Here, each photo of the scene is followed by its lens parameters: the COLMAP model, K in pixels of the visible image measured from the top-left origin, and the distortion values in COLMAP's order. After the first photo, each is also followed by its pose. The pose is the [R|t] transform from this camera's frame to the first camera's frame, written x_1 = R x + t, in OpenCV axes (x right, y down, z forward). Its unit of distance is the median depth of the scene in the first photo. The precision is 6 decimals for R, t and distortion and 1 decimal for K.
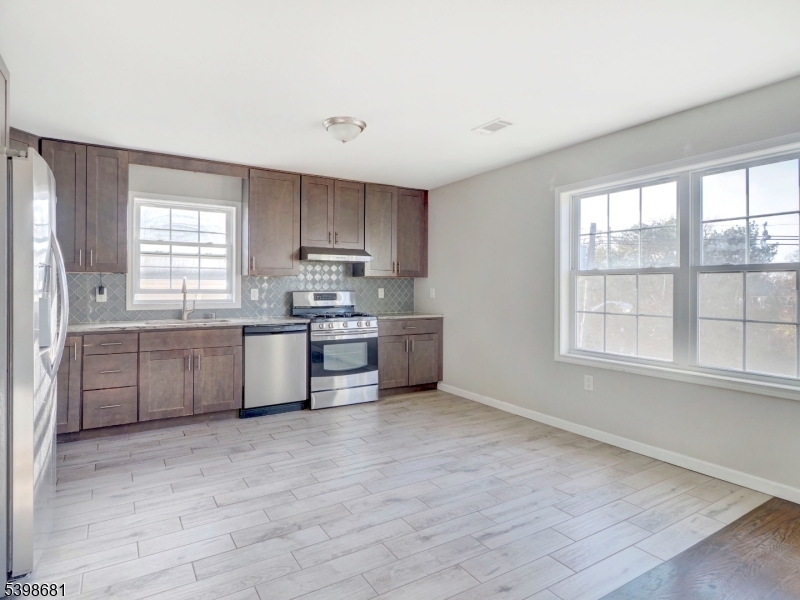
lens RADIAL K [[452.0, 0, 400.1], [0, 452.0, 287.2], [0, 0, 1]] dist [-0.001166, 0.000082]
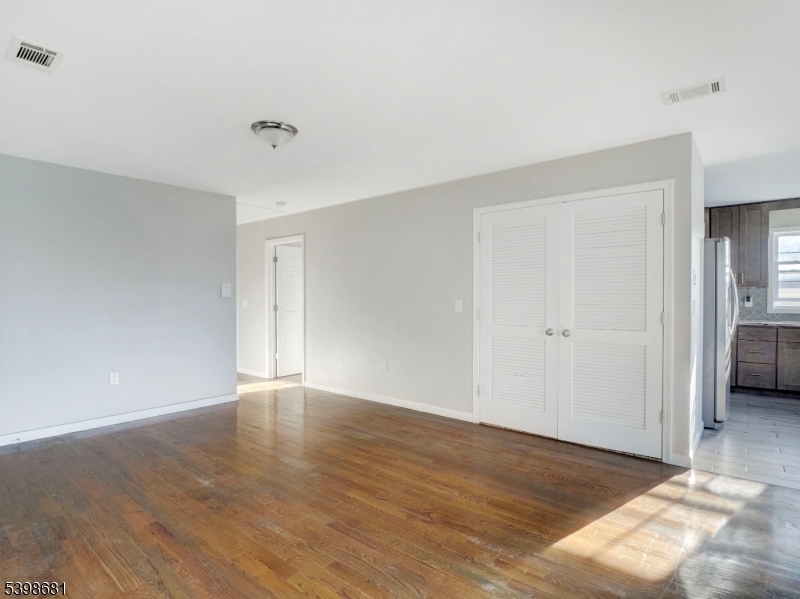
lens RADIAL K [[437.1, 0, 398.4], [0, 437.1, 302.6], [0, 0, 1]] dist [-0.004840, -0.000566]
pose [[0.325179, 0.007390, -0.945624, 0.300477], [0.005965, 0.999934, 0.009866, -0.001819], [0.945634, -0.008849, 0.325113, -0.522502]]
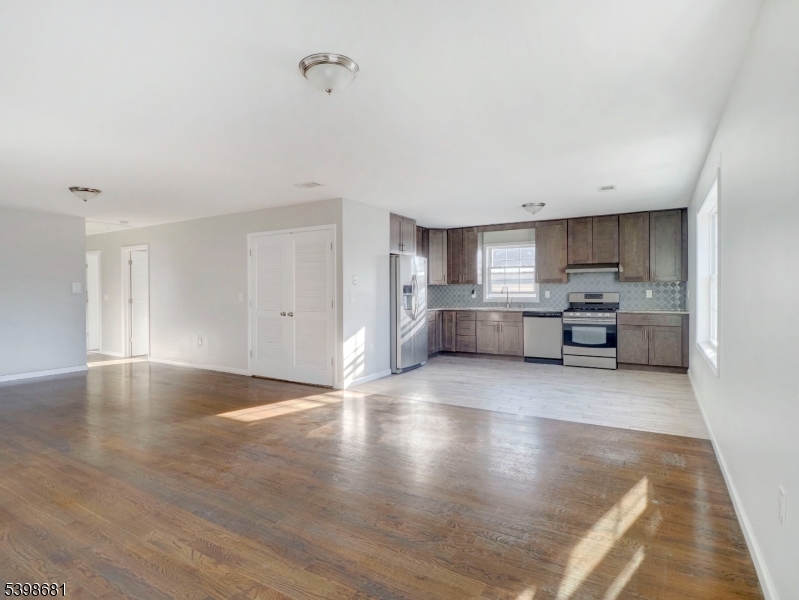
lens RADIAL K [[451.3, 0, 395.1], [0, 451.3, 295.3], [0, 0, 1]] dist [-0.002562, -0.000078]
pose [[0.453600, 0.003035, -0.891200, 1.017332], [0.009783, 0.999917, 0.008384, -0.000265], [0.891152, -0.012522, 0.453532, -0.288908]]
